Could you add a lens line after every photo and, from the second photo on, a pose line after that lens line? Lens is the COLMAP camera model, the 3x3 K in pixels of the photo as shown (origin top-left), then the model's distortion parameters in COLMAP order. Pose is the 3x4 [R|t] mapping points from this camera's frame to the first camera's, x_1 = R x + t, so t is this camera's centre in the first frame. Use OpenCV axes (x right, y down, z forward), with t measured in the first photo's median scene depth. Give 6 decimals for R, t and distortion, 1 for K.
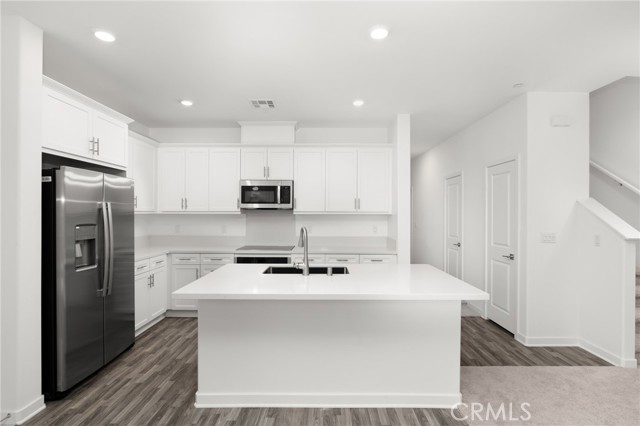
lens RADIAL K [[301.3, 0, 323.8], [0, 301.3, 212.3], [0, 0, 1]] dist [-0.004662, -0.000410]
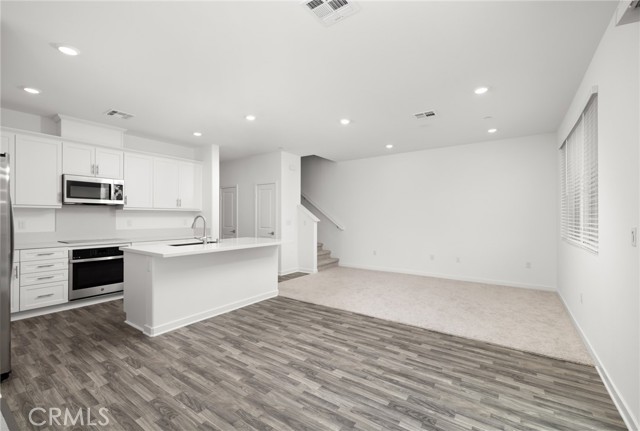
lens RADIAL K [[278.3, 0, 317.7], [0, 278.3, 216.8], [0, 0, 1]] dist [0.007573, 0.000175]
pose [[0.580429, 0.000465, 0.814310, -0.723030], [-0.002554, 0.999996, 0.001249, 0.040929], [-0.814307, -0.002805, 0.580428, -0.299983]]
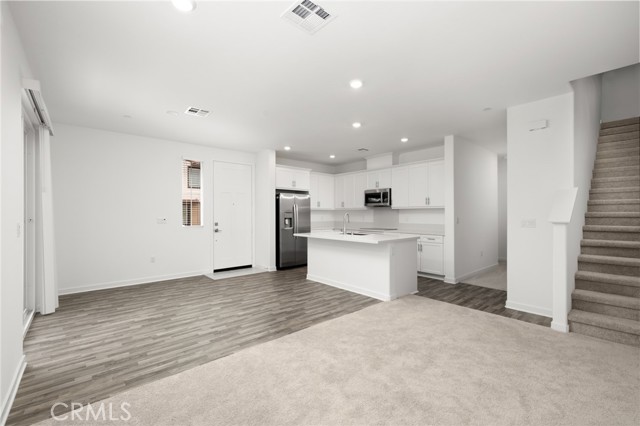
lens RADIAL K [[276.5, 0, 319.9], [0, 276.5, 210.6], [0, 0, 1]] dist [0.013187, -0.000242]
pose [[0.656242, -0.015034, -0.754401, 1.042341], [0.005608, 0.999871, -0.015048, 0.047903], [0.754530, 0.005644, 0.656241, -0.370823]]
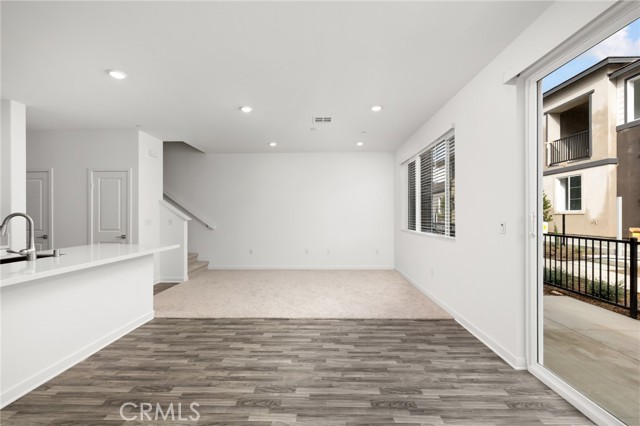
lens RADIAL K [[268.8, 0, 320.5], [0, 268.8, 209.7], [0, 0, 1]] dist [0.006990, -0.000558]
pose [[0.022157, 0.016689, 0.999615, -0.724508], [0.000373, 0.999860, -0.016702, 0.041371], [-0.999754, 0.000743, 0.022148, 0.011186]]
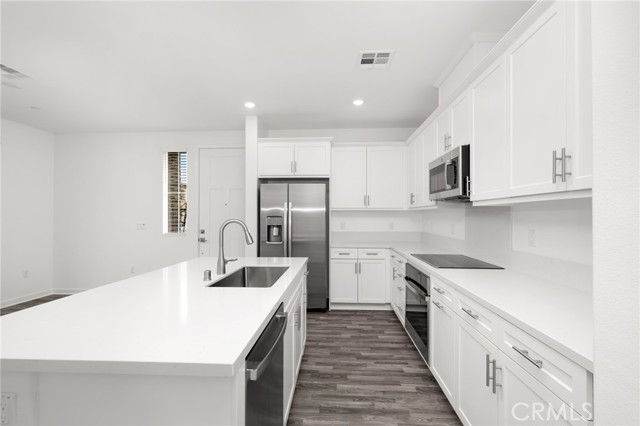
lens RADIAL K [[274.1, 0, 321.1], [0, 274.1, 213.8], [0, 0, 1]] dist [-0.000752, -0.000072]
pose [[-0.050510, -0.006632, -0.998702, 0.544192], [0.004123, 0.999968, -0.006849, 0.028458], [0.998715, -0.004463, -0.050481, 1.012334]]
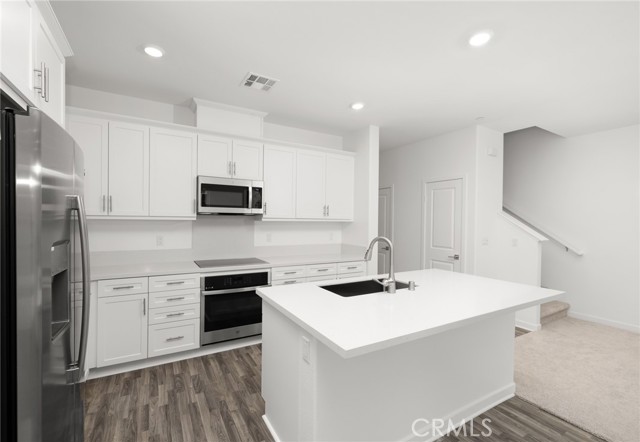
lens RADIAL K [[281.8, 0, 312.3], [0, 281.8, 221.9], [0, 0, 1]] dist [0.000641, -0.000177]
pose [[0.869314, 0.006265, 0.494221, -0.501902], [-0.012968, 0.999865, 0.010134, -0.001327], [-0.494091, -0.015219, 0.869277, 0.311716]]
